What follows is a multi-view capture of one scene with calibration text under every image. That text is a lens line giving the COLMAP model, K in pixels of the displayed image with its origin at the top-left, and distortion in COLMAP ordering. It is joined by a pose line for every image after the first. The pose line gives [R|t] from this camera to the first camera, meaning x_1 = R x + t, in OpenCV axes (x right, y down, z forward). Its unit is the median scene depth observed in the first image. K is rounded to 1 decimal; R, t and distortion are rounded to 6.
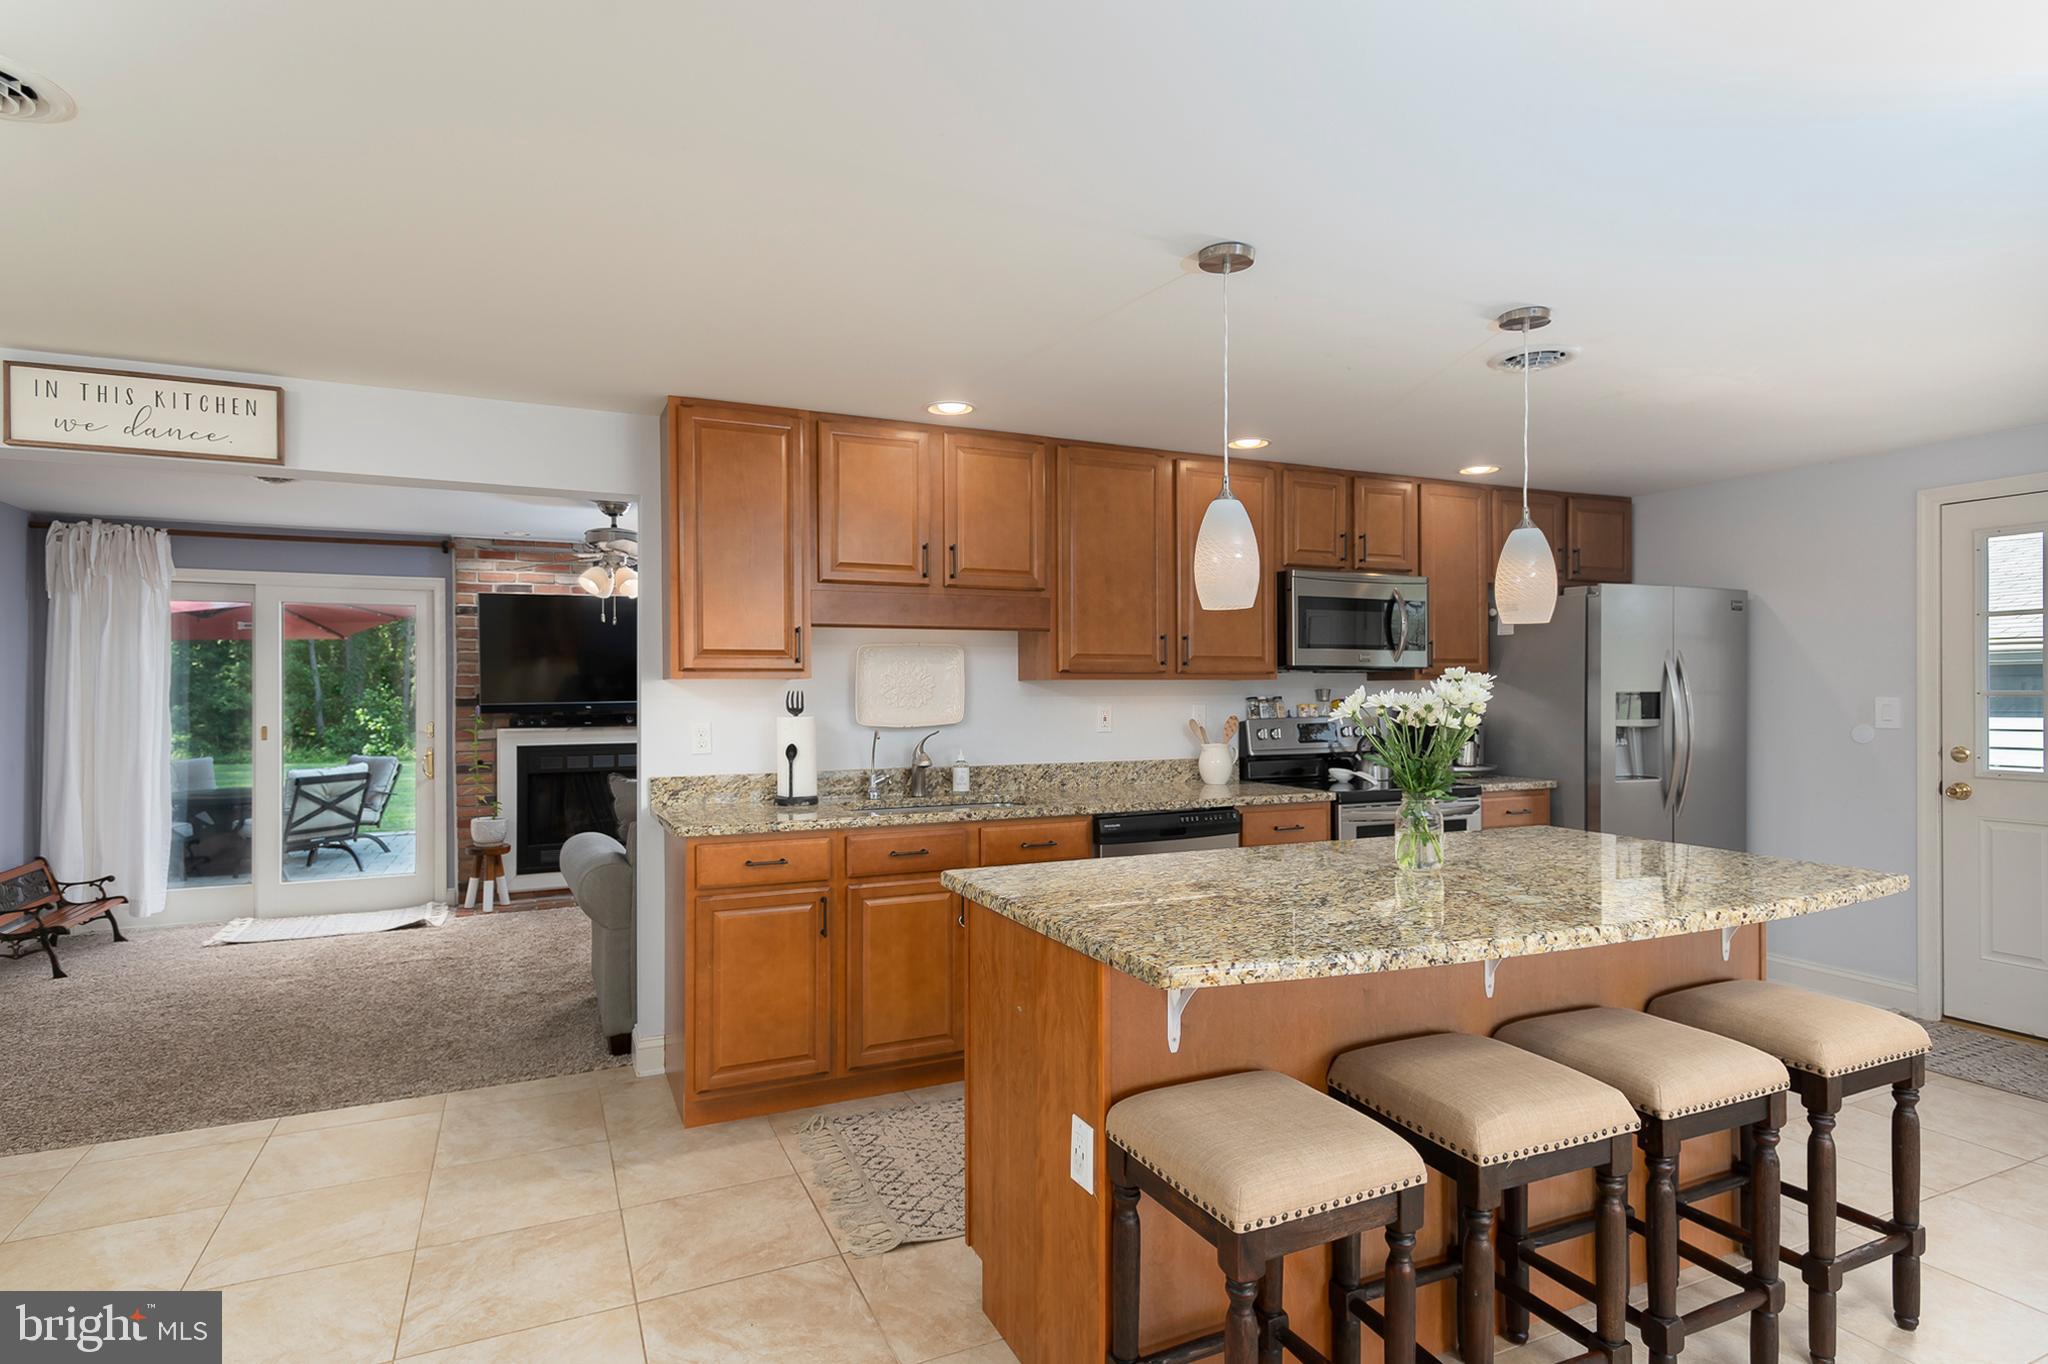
lens RADIAL K [[1094.5, 0, 1022.9], [0, 1094.5, 683.0], [0, 0, 1]] dist [0.028340, 0.000281]
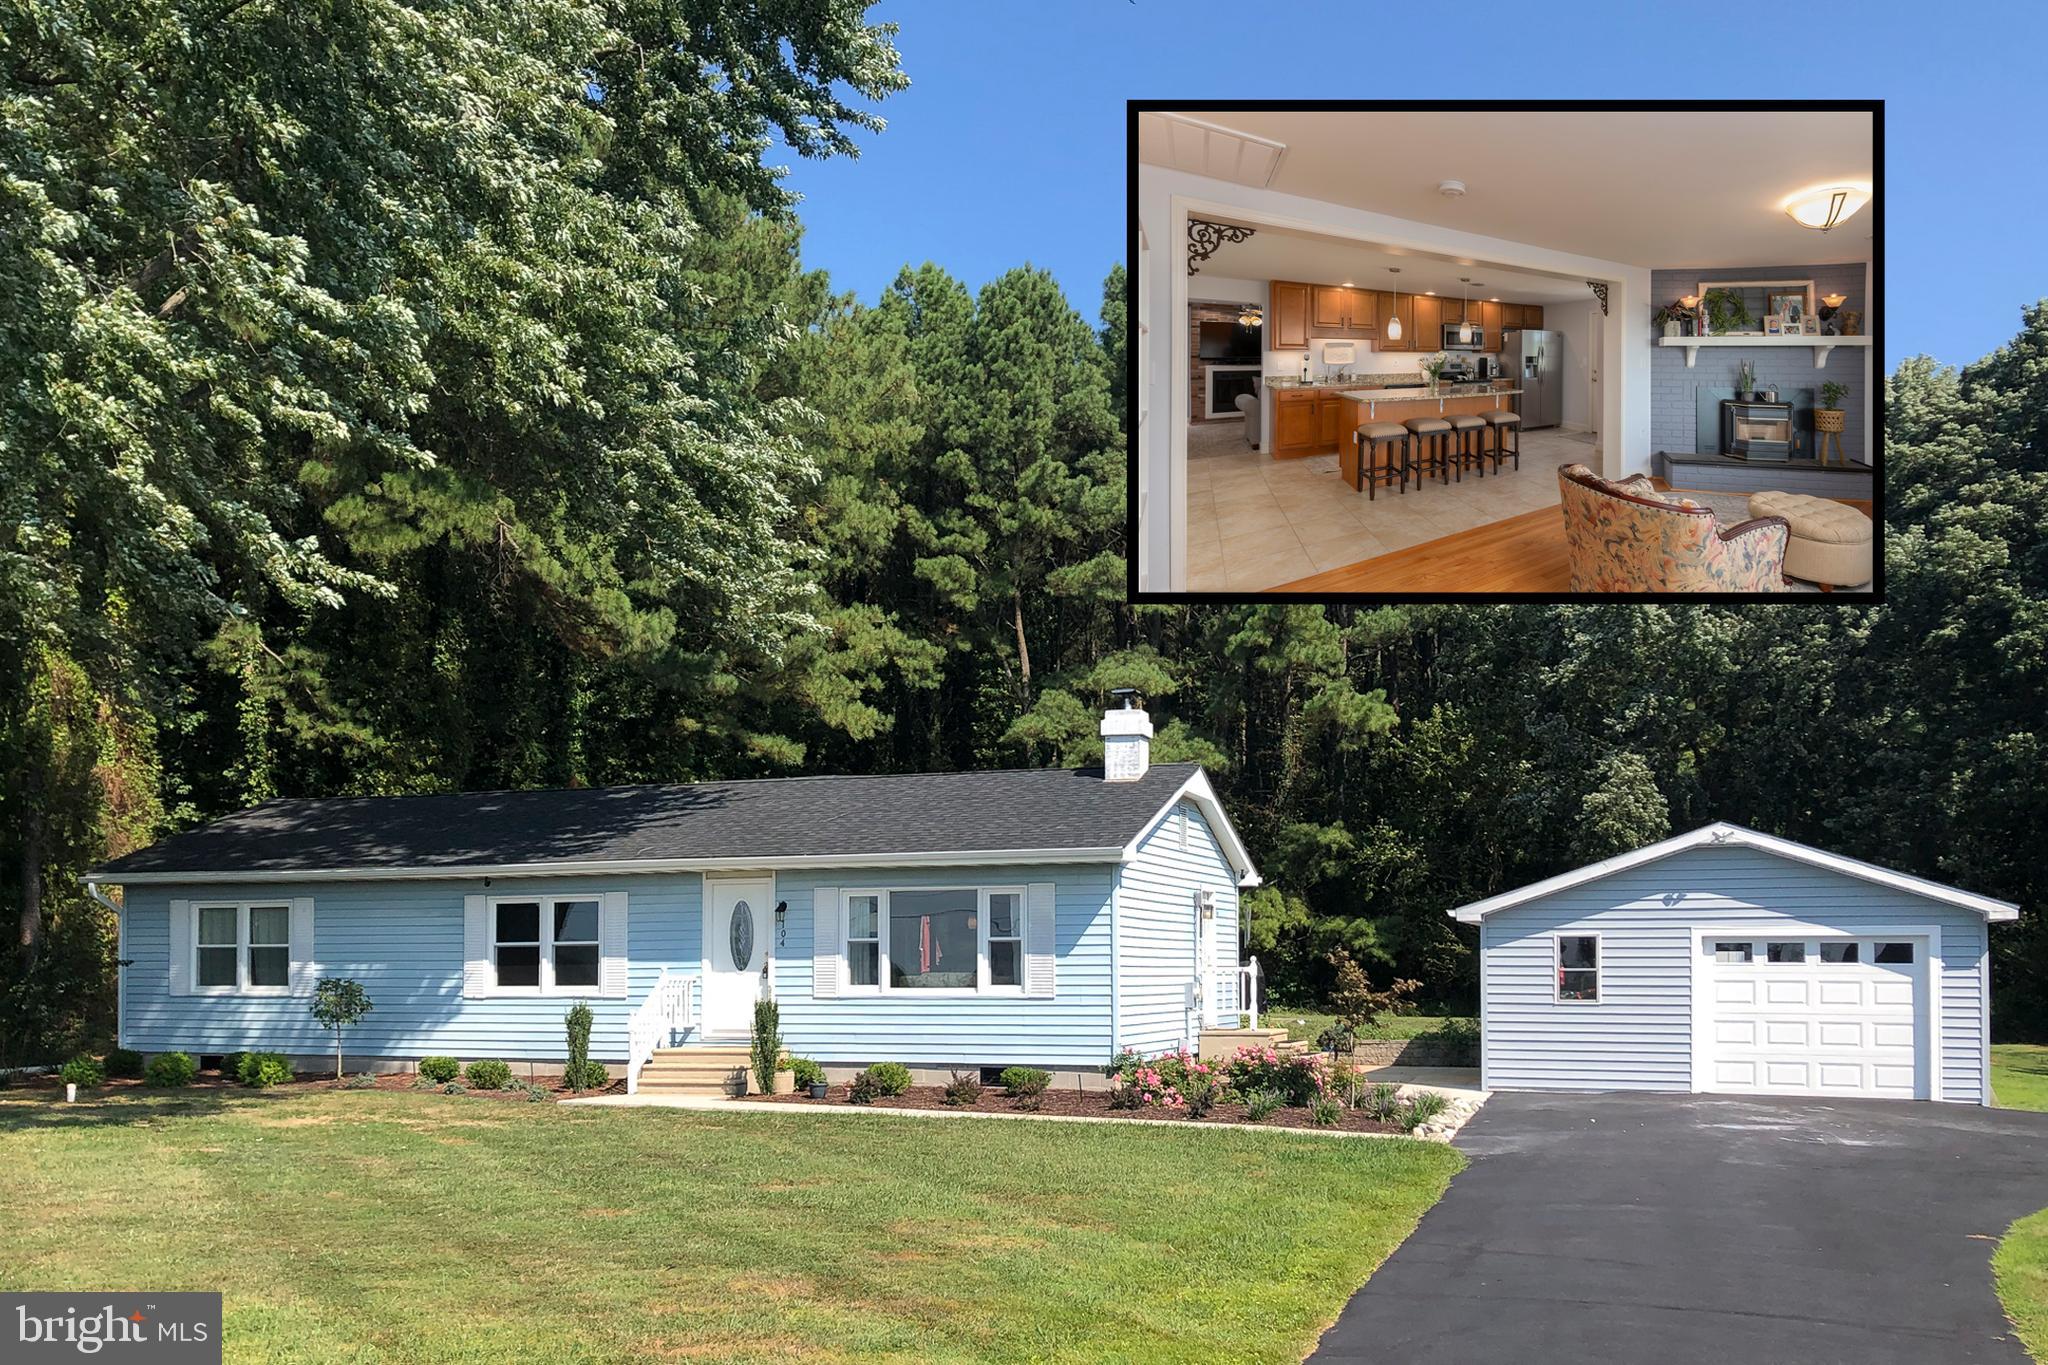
lens RADIAL K [[1434.9, 0, 1015.5], [0, 1434.9, 683.6], [0, 0, 1]] dist [0.000723, -0.000463]
pose [[0.933702, 0.086210, -0.347517, 0.646991], [-0.000401, 0.970832, 0.239761, -0.073284], [0.358051, -0.223726, 0.906502, -3.921173]]
